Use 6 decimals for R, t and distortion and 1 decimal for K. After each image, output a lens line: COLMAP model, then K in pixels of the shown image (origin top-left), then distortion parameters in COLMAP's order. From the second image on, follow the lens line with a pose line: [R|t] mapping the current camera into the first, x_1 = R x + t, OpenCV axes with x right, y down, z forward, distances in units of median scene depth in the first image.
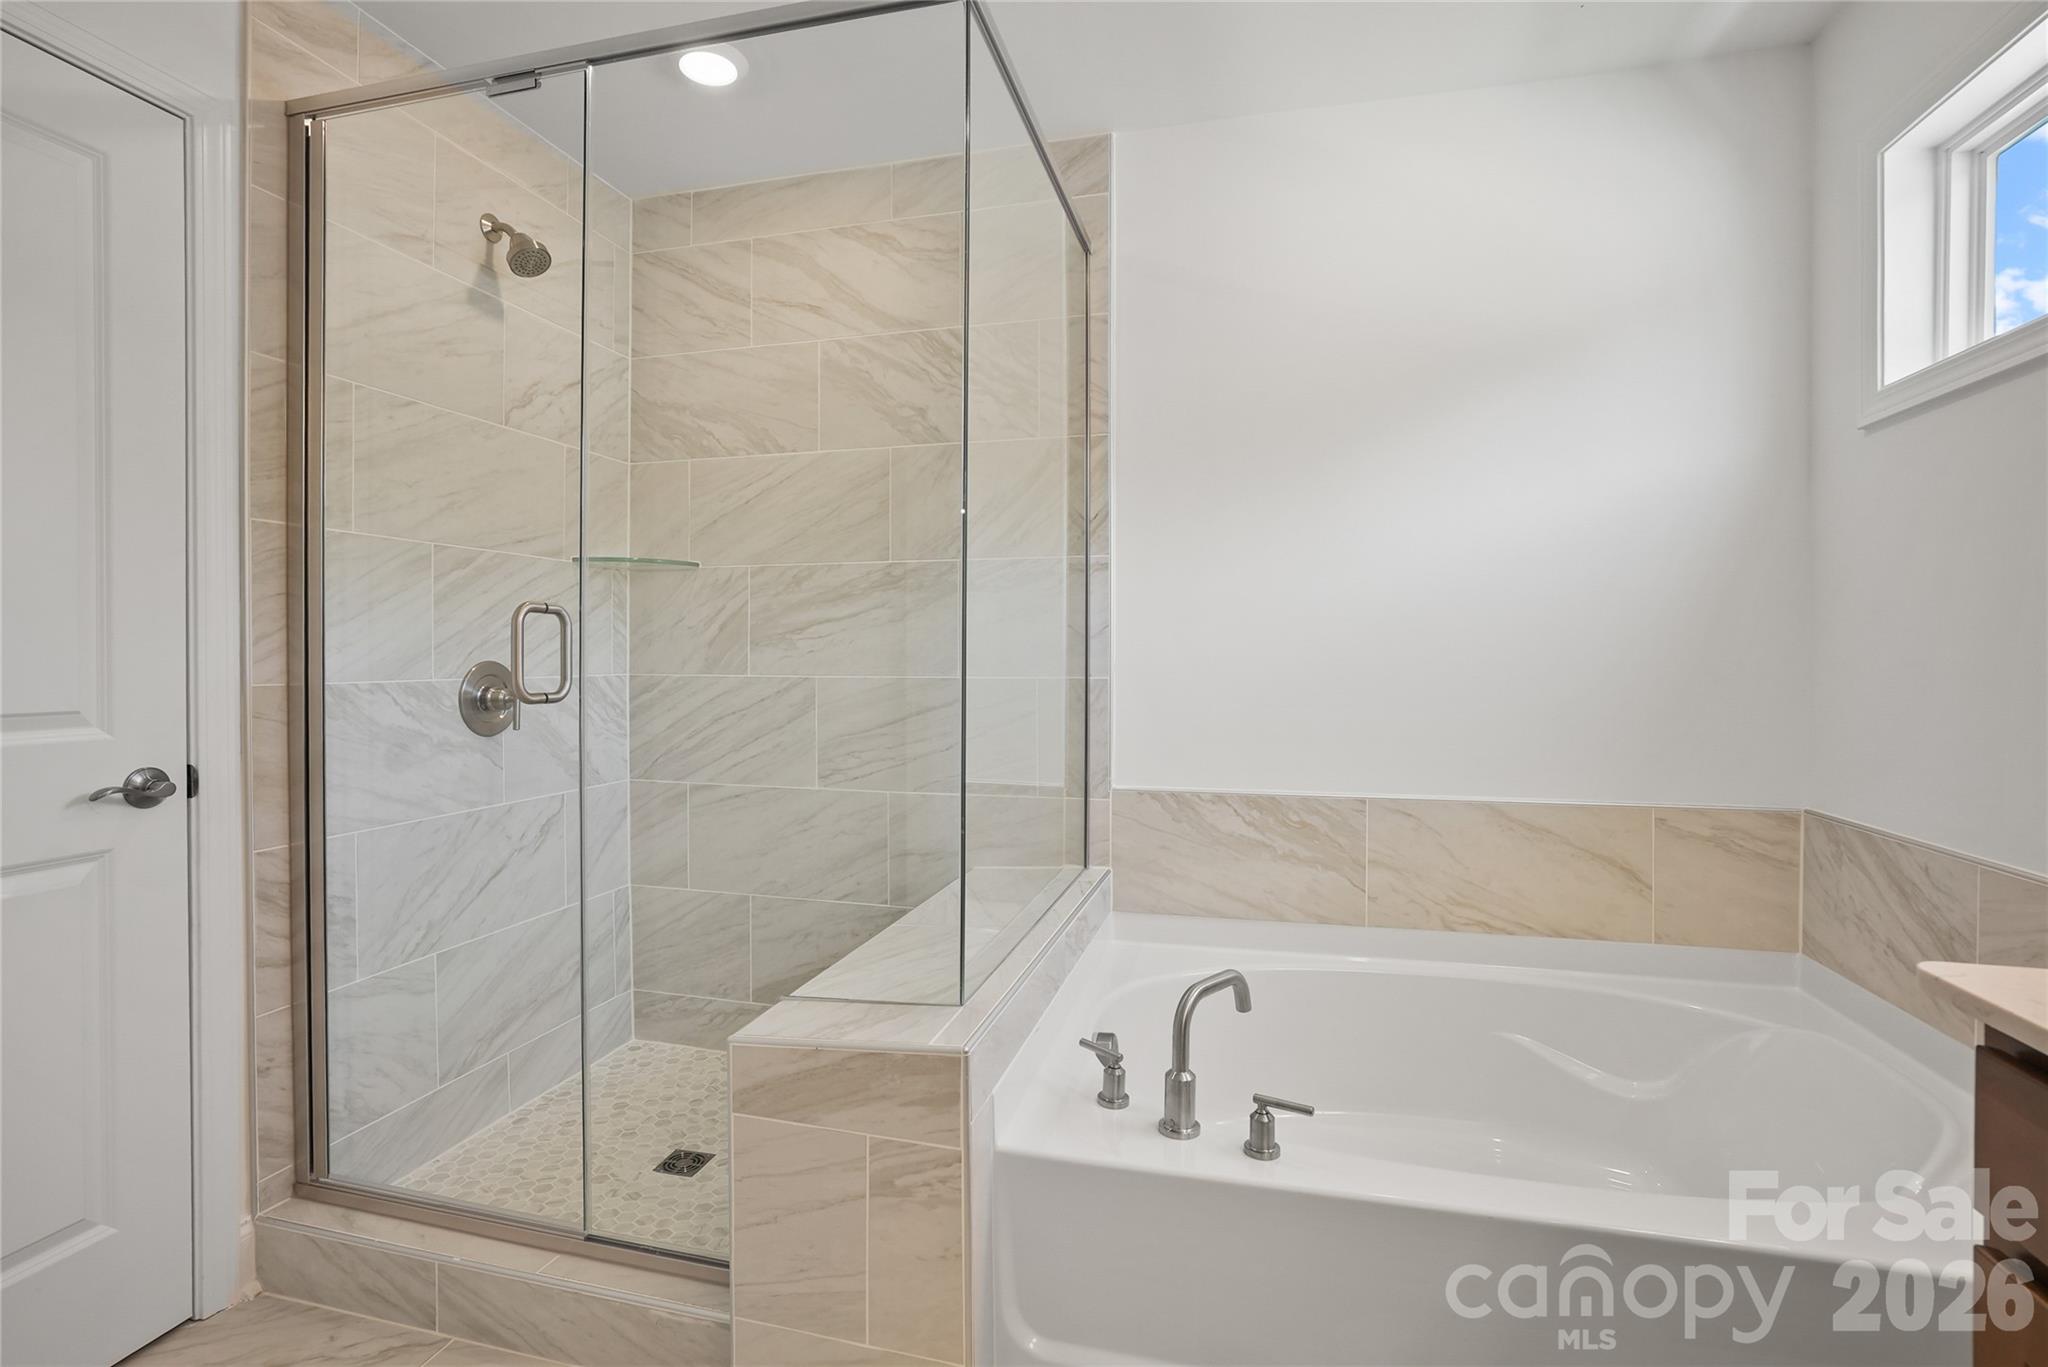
lens RADIAL K [[972.8, 0, 1018.2], [0, 972.8, 656.6], [0, 0, 1]] dist [-0.050103, 0.023689]
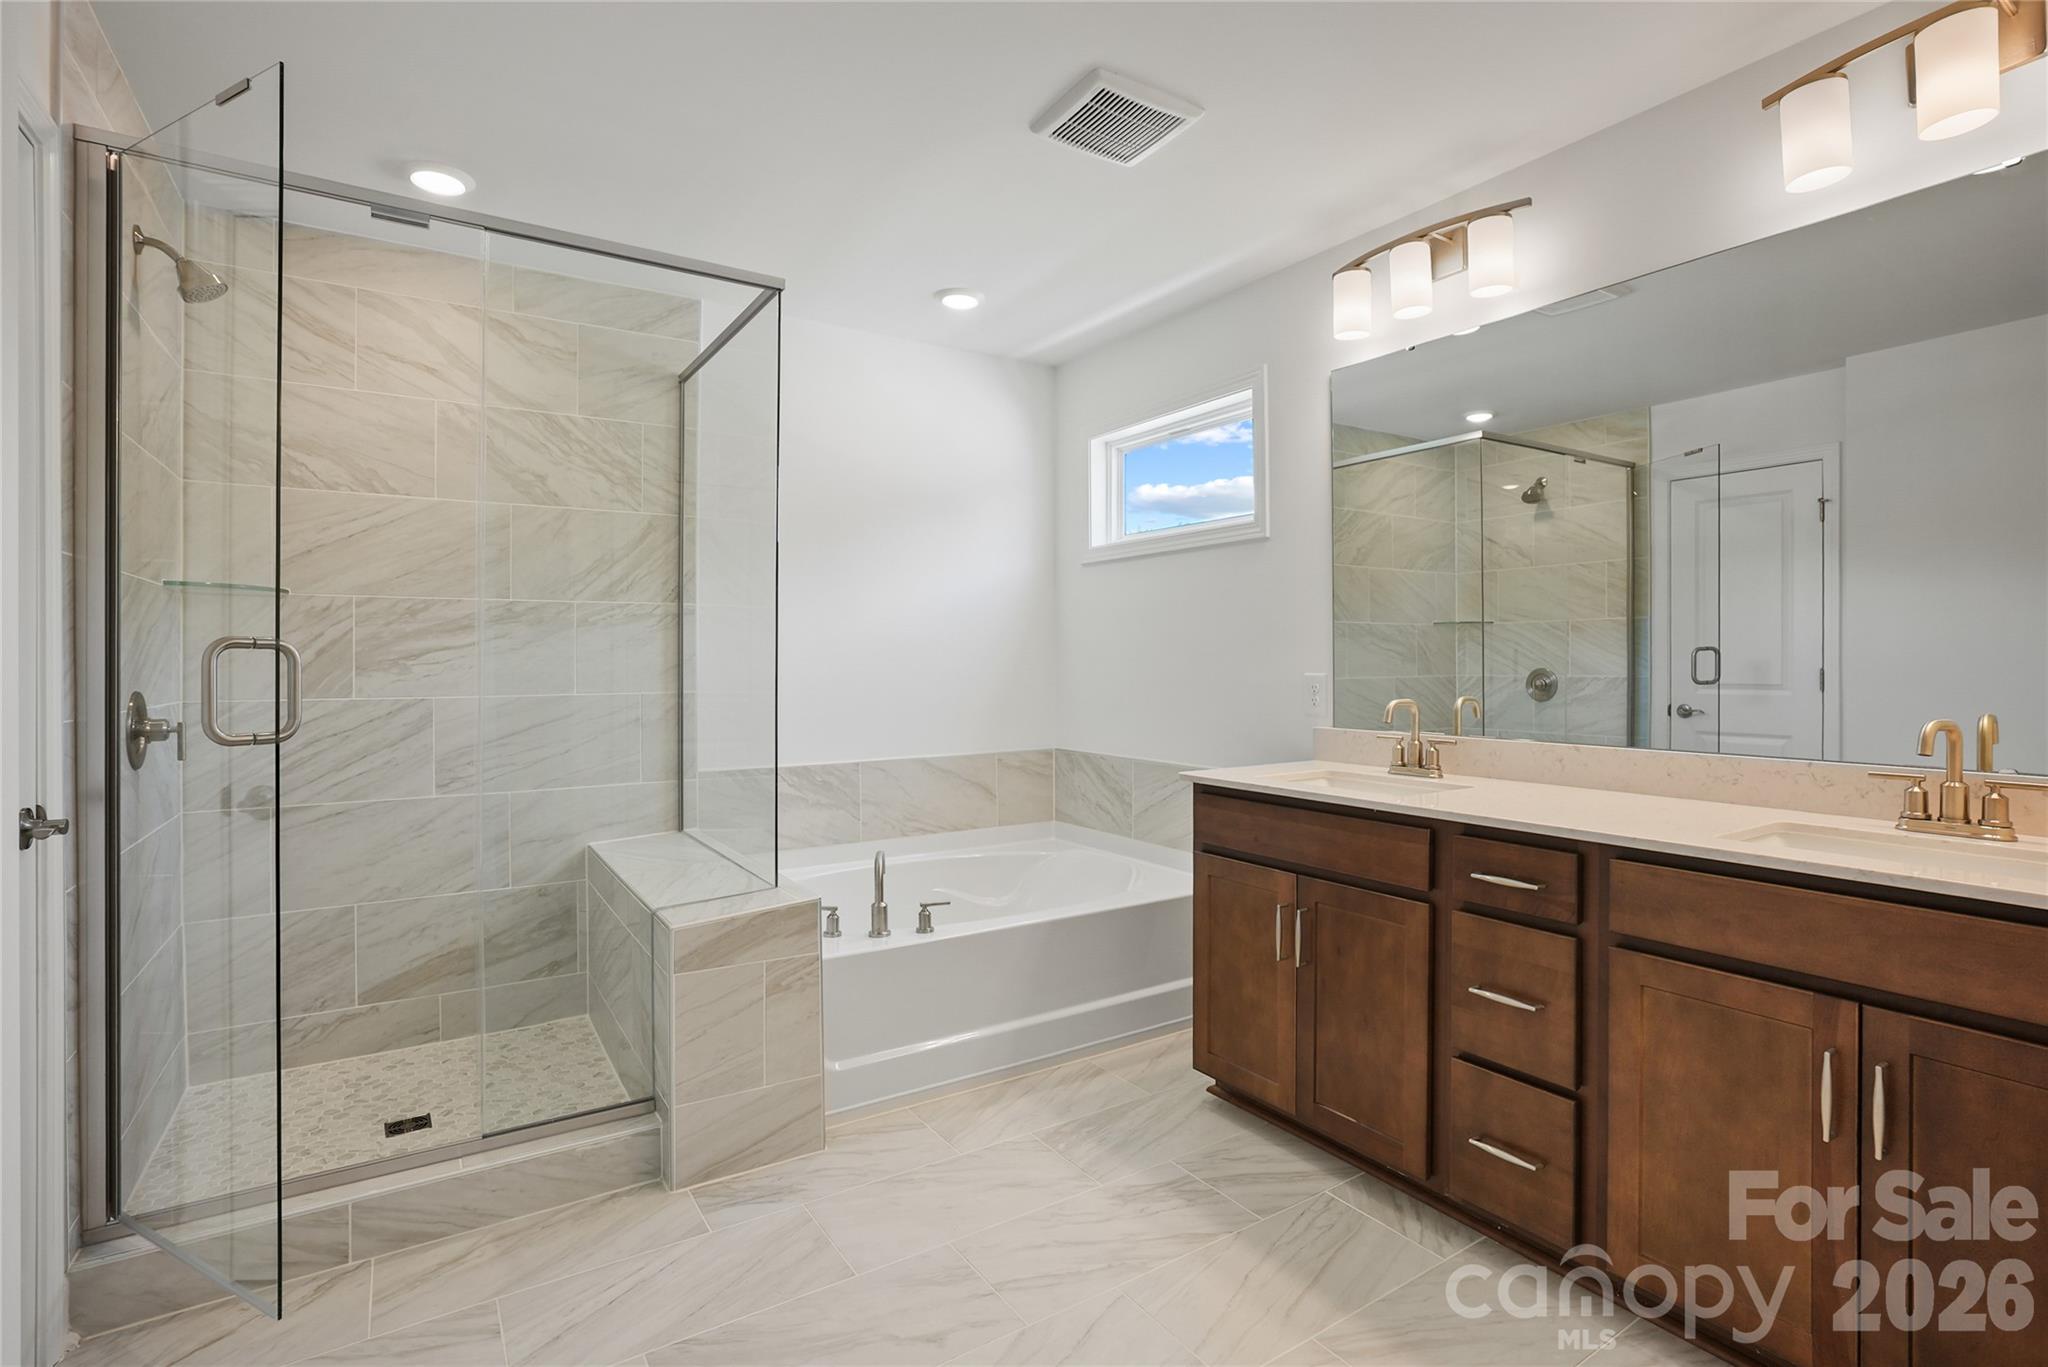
lens RADIAL K [[964.0, 0, 1020.0], [0, 964.0, 669.8], [0, 0, 1]] dist [-0.053837, 0.026405]
pose [[0.674000, -0.009402, 0.738672, -0.580326], [0.006016, 0.999956, 0.007238, -0.016339], [-0.738707, -0.000434, 0.674027, -0.254520]]
